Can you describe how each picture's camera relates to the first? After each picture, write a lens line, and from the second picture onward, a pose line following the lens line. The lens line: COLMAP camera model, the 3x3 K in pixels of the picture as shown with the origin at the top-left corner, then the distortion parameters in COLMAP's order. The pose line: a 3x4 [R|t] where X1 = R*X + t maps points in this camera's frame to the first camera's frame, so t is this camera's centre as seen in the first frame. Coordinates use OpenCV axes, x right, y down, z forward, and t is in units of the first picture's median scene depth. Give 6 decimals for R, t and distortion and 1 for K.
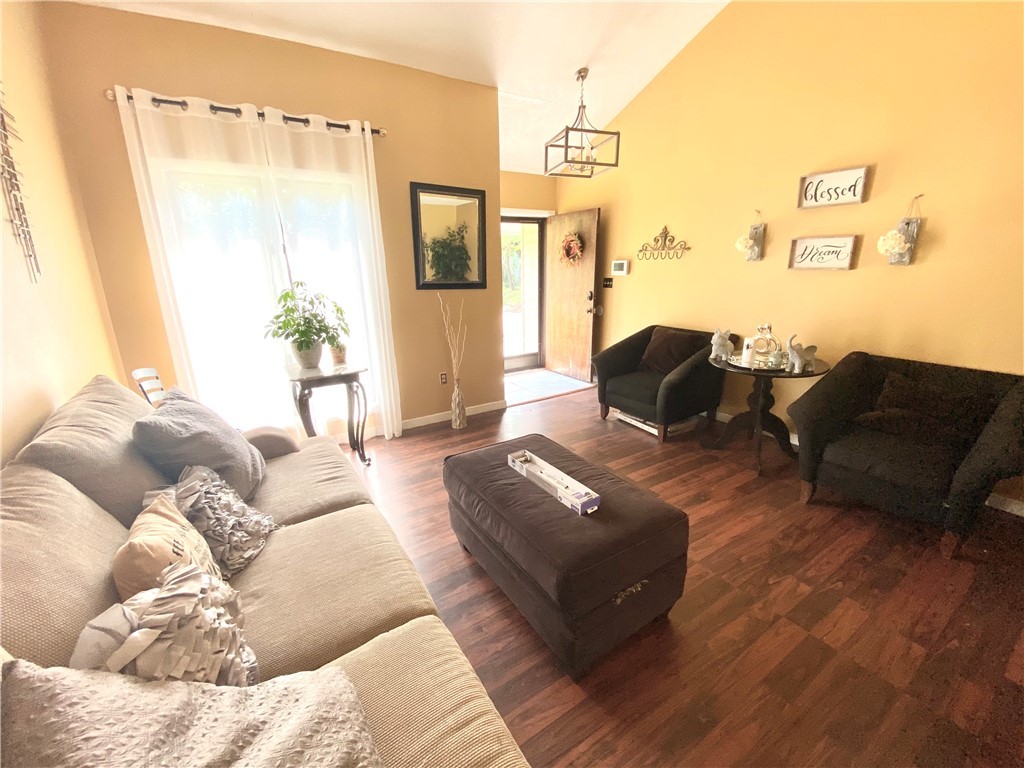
lens RADIAL K [[422.6, 0, 512.0], [0, 422.6, 384.0], [0, 0, 1]] dist [0.001378, -0.011534]
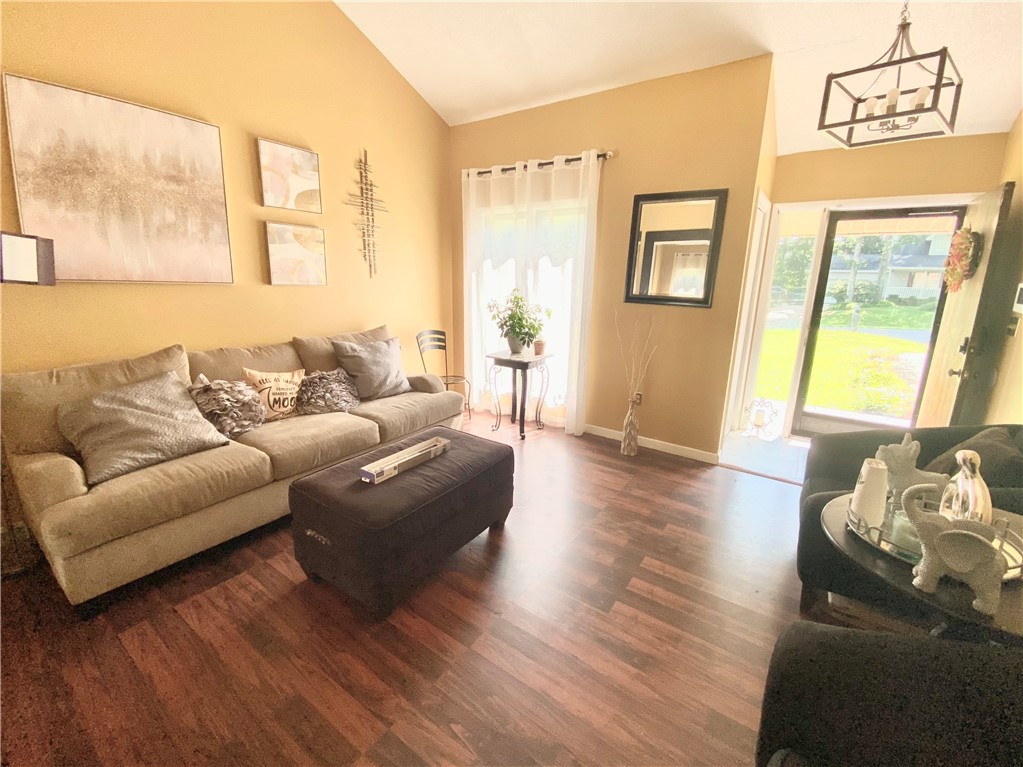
lens RADIAL K [[436.0, 0, 511.5], [0, 436.0, 383.5], [0, 0, 1]] dist [0.000371, -0.012271]
pose [[0.384477, 0.234620, -0.892822, 0.702051], [-0.274463, 0.952480, 0.132105, -0.115501], [0.881390, 0.194255, 0.430601, 0.403170]]
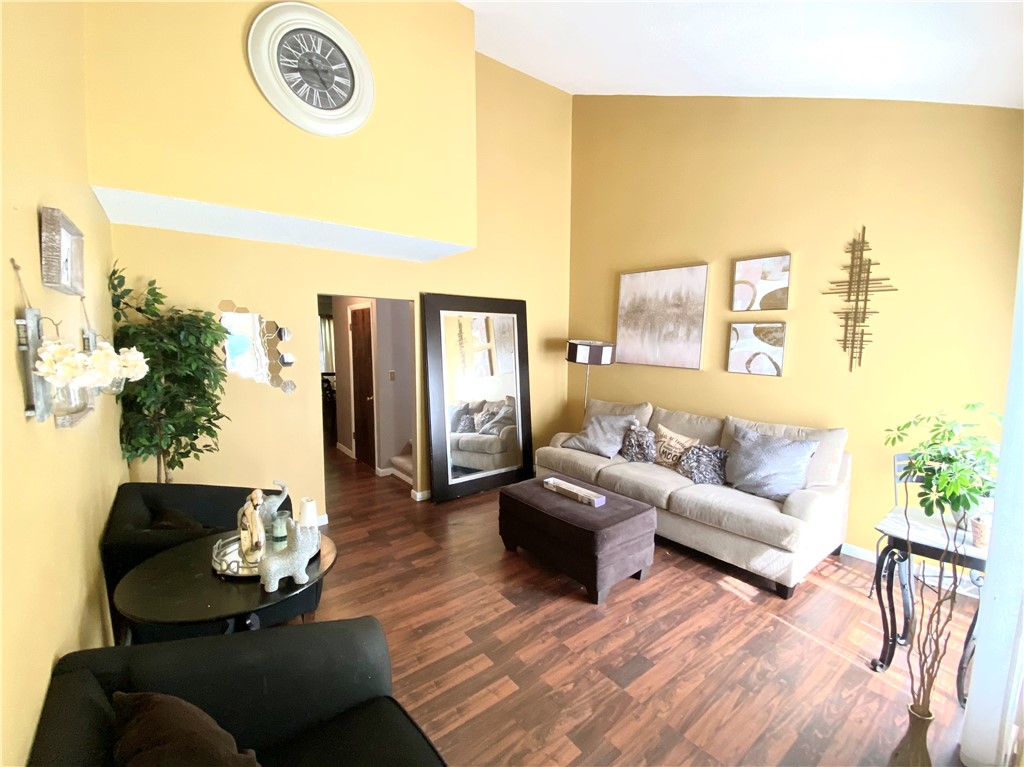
lens RADIAL K [[422.6, 0, 512.0], [0, 422.6, 383.5], [0, 0, 1]] dist [0.001378, -0.011534]
pose [[-0.995369, 0.010193, -0.095589, 0.281541], [-0.025771, 0.929671, 0.367487, -0.437102], [0.092612, 0.368249, -0.925103, 1.350765]]
